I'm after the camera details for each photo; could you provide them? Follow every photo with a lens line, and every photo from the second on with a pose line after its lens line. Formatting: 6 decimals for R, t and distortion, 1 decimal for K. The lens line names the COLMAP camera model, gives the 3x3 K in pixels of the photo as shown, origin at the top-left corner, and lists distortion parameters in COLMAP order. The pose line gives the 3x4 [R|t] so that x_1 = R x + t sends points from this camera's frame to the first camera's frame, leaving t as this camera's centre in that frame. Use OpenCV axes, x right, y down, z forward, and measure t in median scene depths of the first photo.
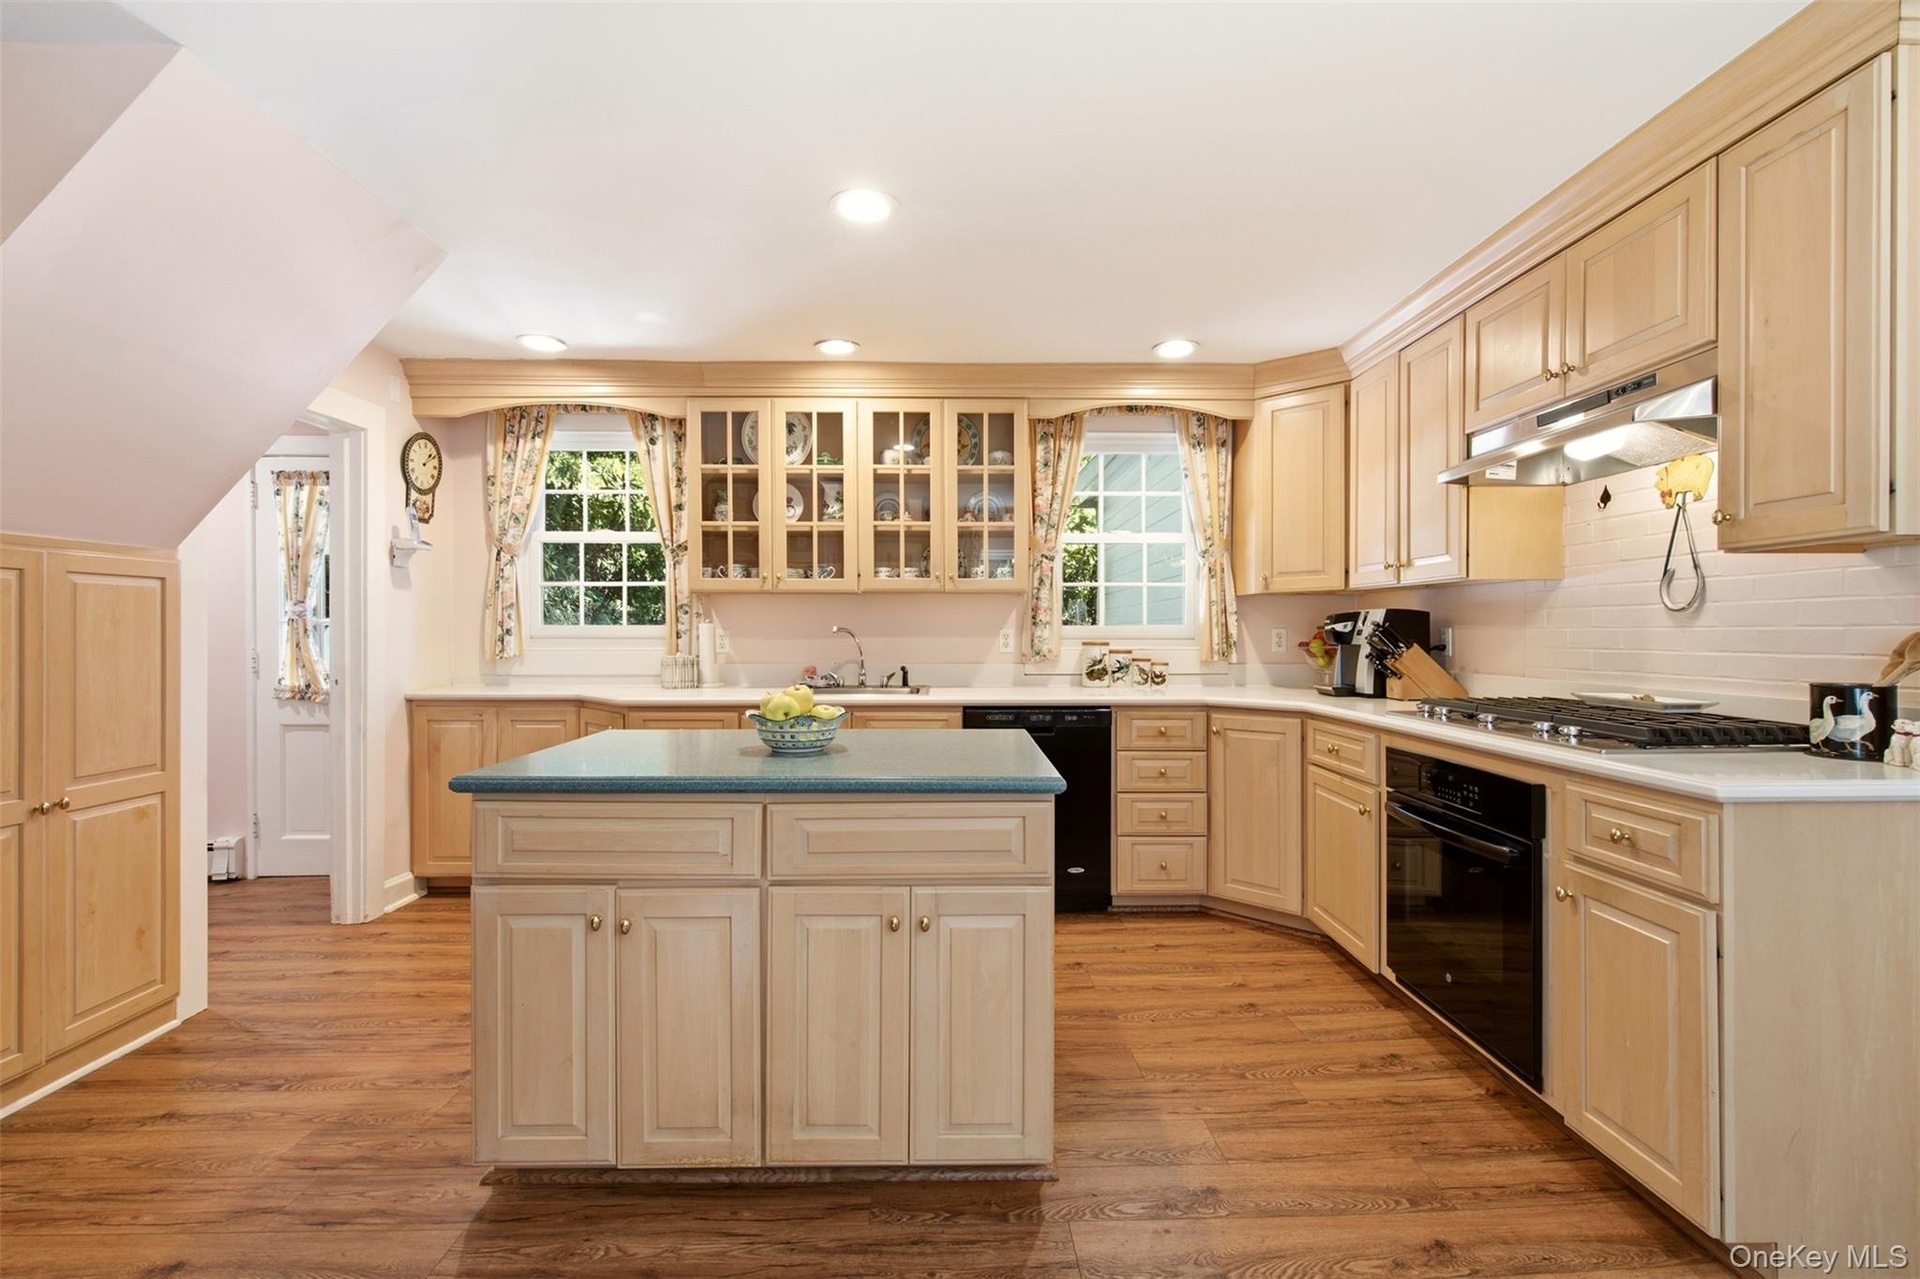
lens RADIAL K [[869.1, 0, 957.9], [0, 869.1, 630.6], [0, 0, 1]] dist [0.010961, -0.007765]
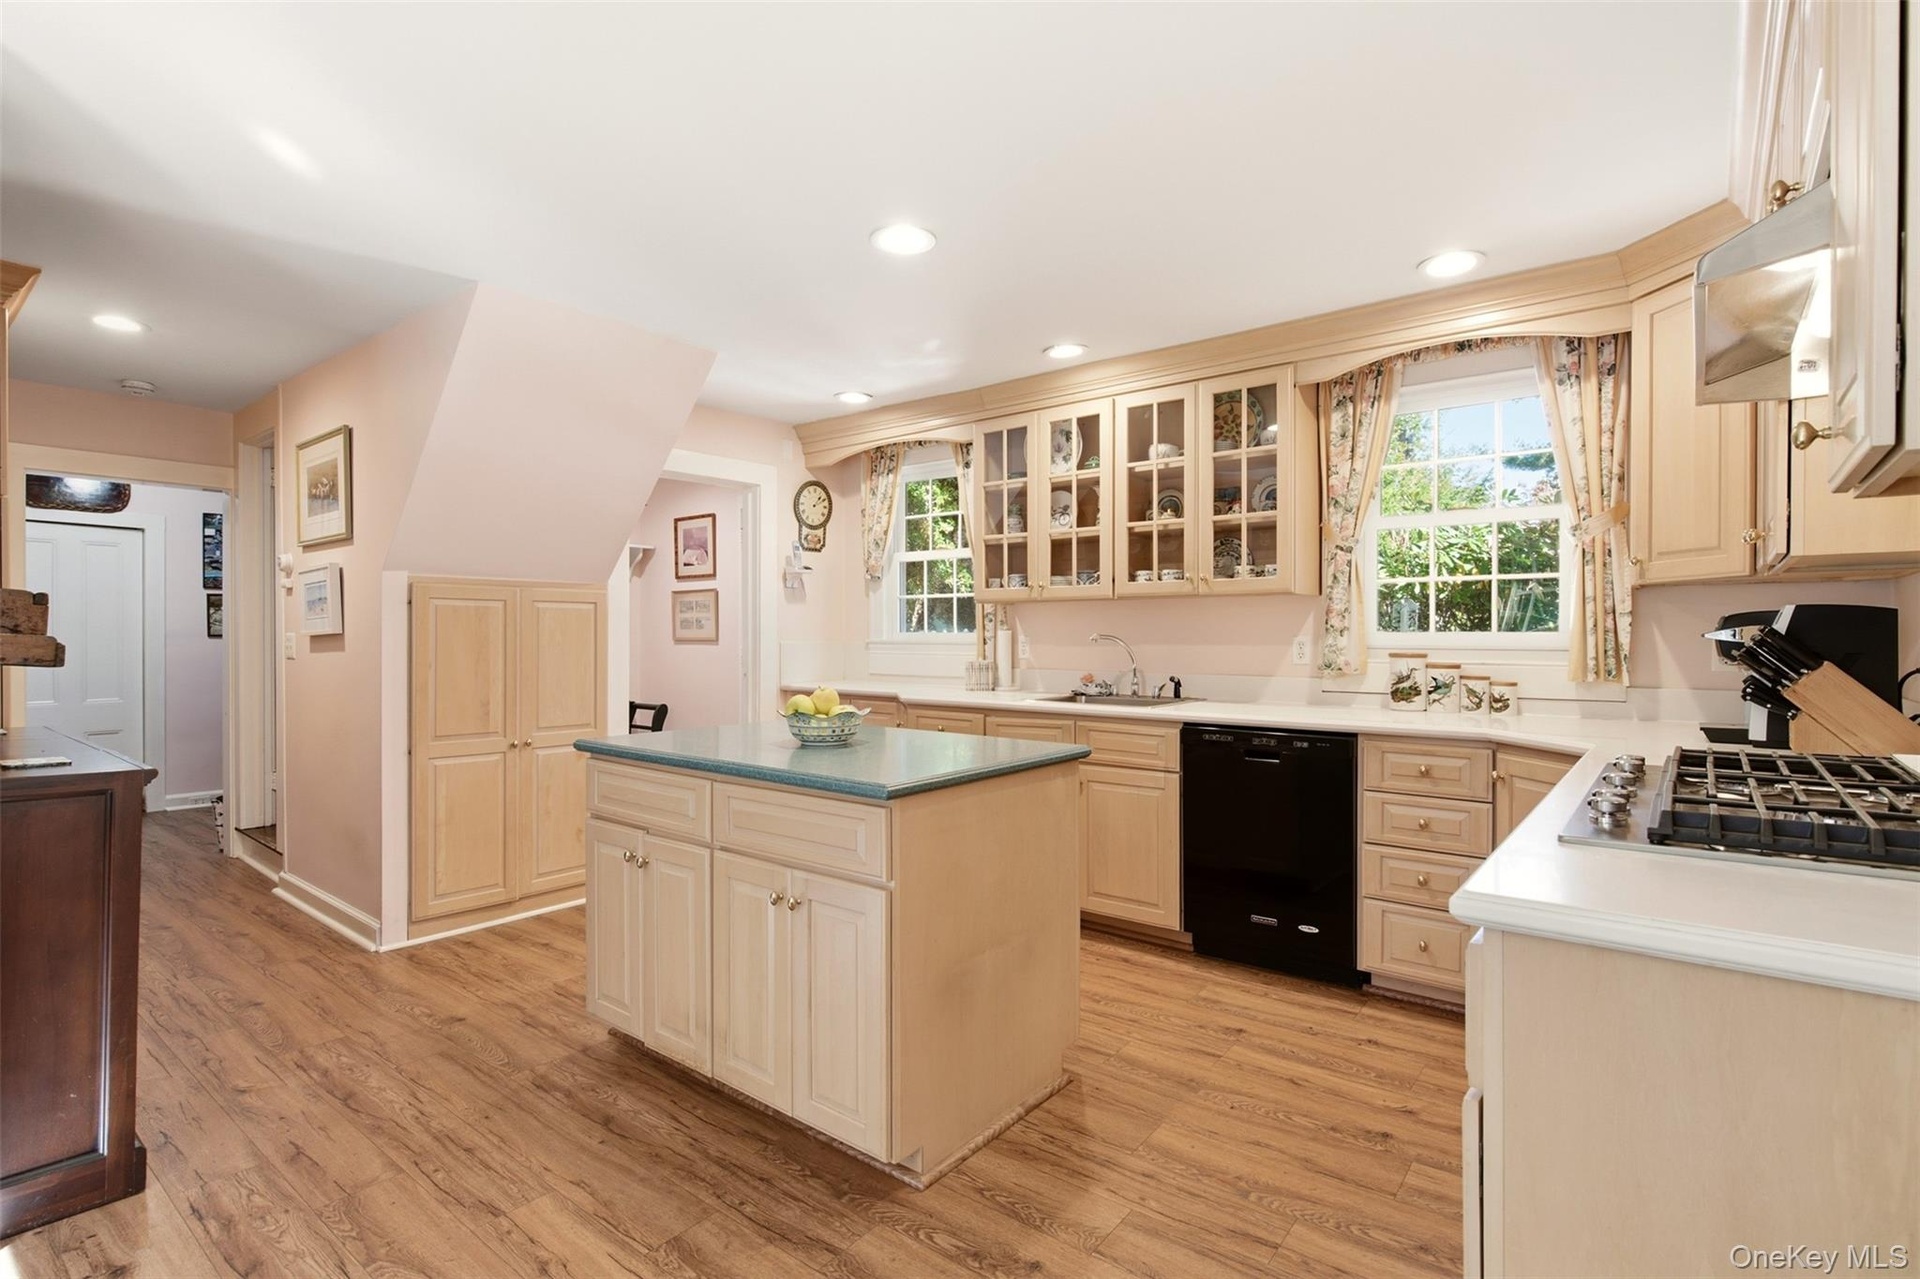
lens RADIAL K [[918.5, 0, 960.0], [0, 918.5, 639.5], [0, 0, 1]] dist [0.001948, -0.000077]
pose [[0.769578, 0.003663, -0.638542, 0.404124], [-0.001083, 0.999990, 0.004432, -0.002683], [0.638552, -0.002719, 0.769574, 0.109291]]
